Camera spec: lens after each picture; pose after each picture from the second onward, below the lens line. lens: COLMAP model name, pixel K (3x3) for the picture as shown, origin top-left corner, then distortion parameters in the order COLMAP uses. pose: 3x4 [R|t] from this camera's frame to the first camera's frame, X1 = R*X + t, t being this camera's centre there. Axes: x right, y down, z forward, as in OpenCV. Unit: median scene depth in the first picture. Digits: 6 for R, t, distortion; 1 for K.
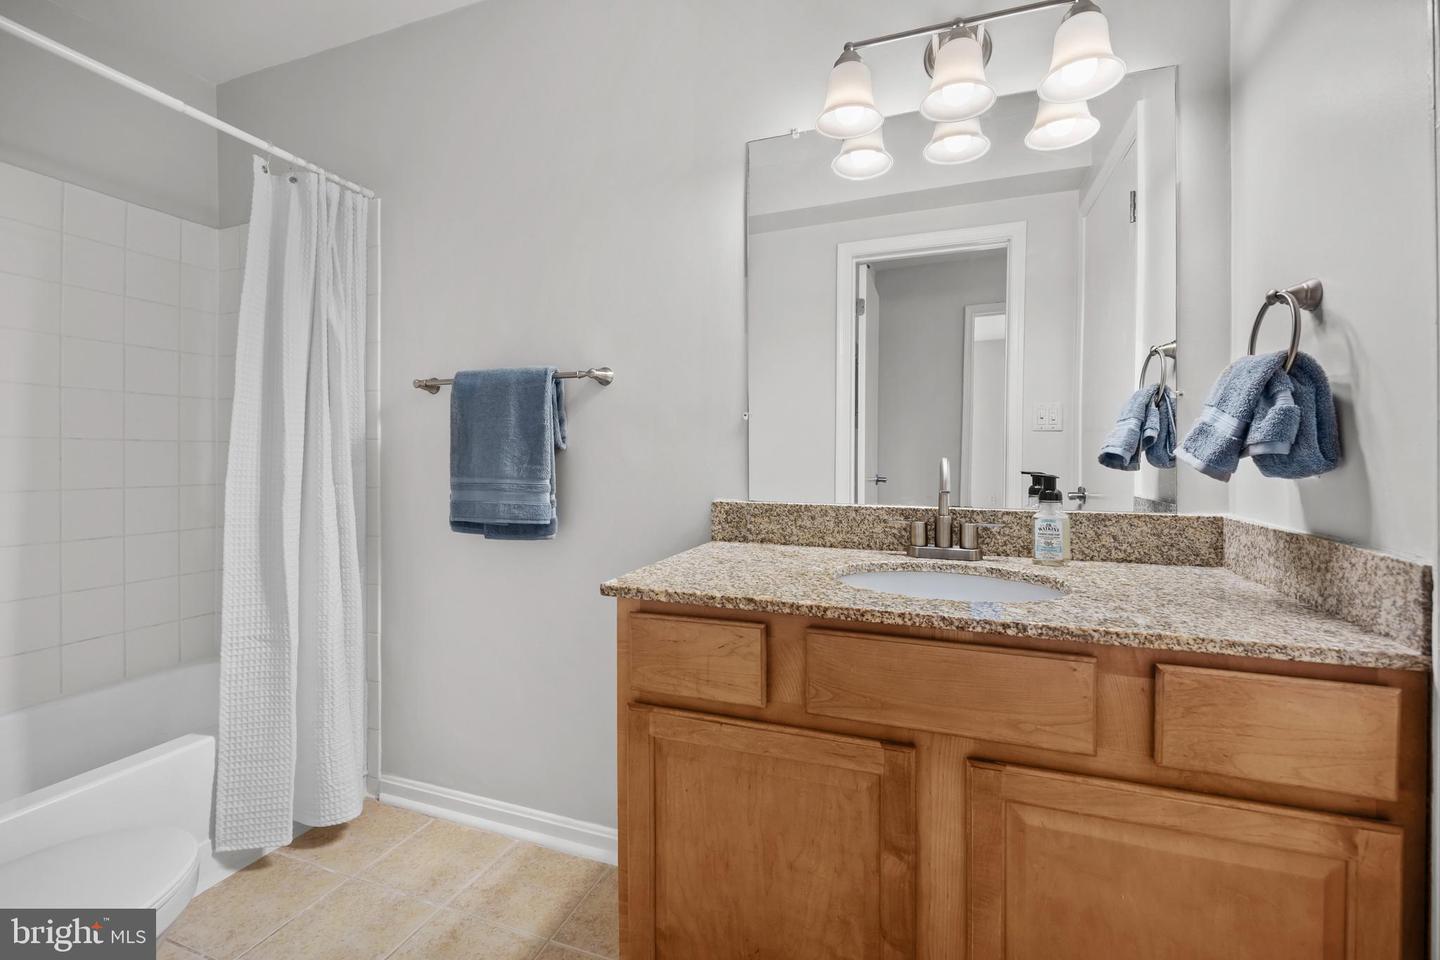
lens RADIAL K [[622.1, 0, 720.0], [0, 622.1, 480.0], [0, 0, 1]] dist [0.000173, 0.000050]
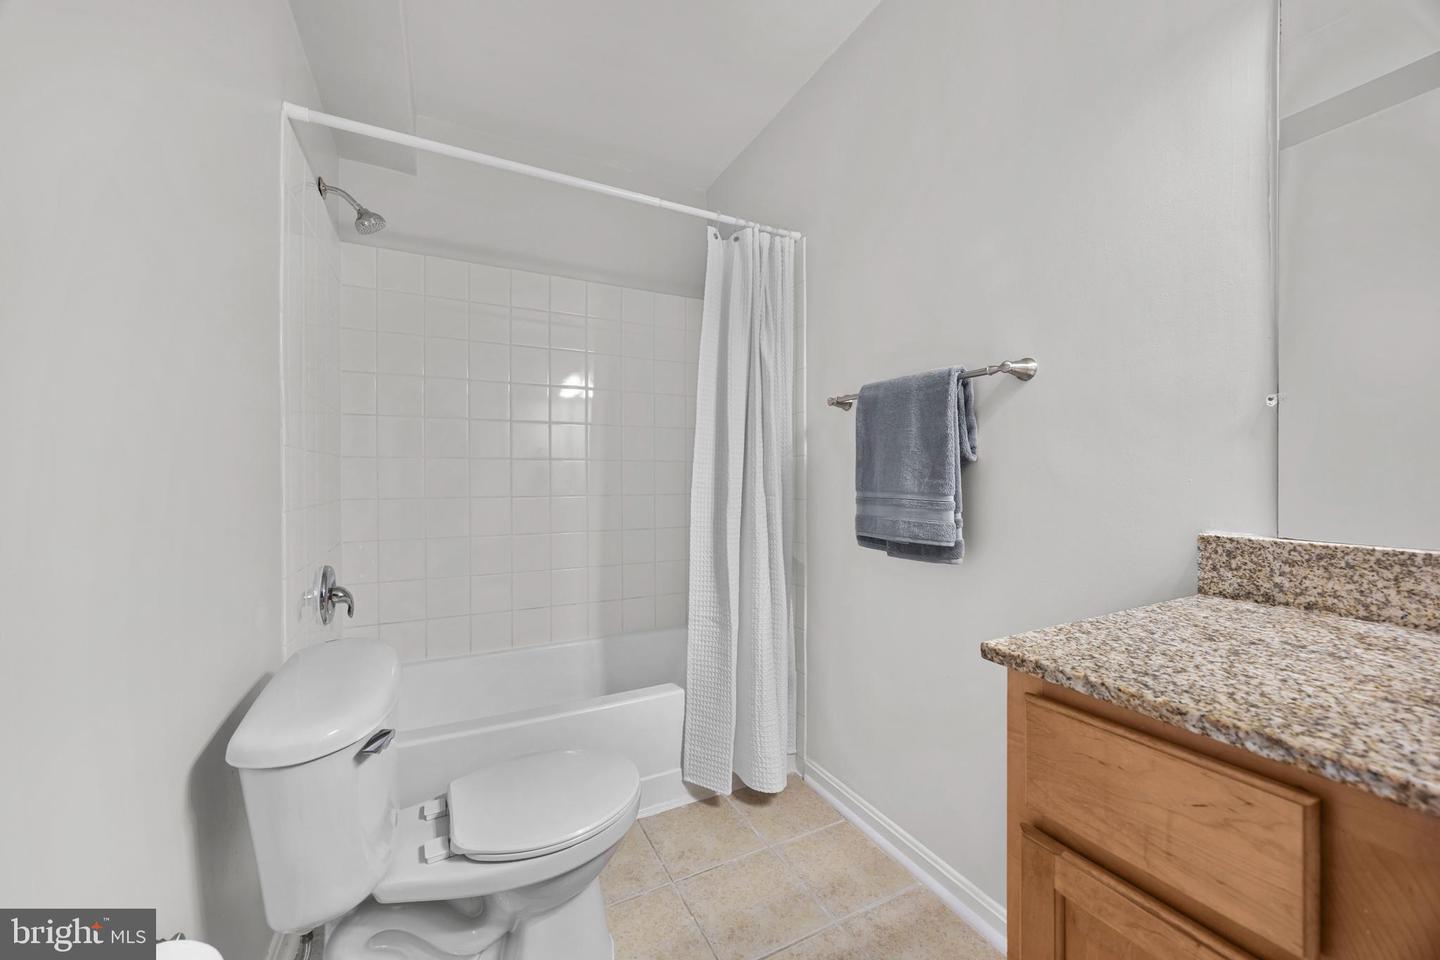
lens RADIAL K [[549.5, 0, 720.3], [0, 549.5, 484.0], [0, 0, 1]] dist [-0.001009, -0.000197]
pose [[0.729755, 0.008577, -0.683655, 0.013730], [-0.021913, 0.999701, -0.010848, -0.001860], [0.683358, 0.022898, 0.729724, 0.213853]]
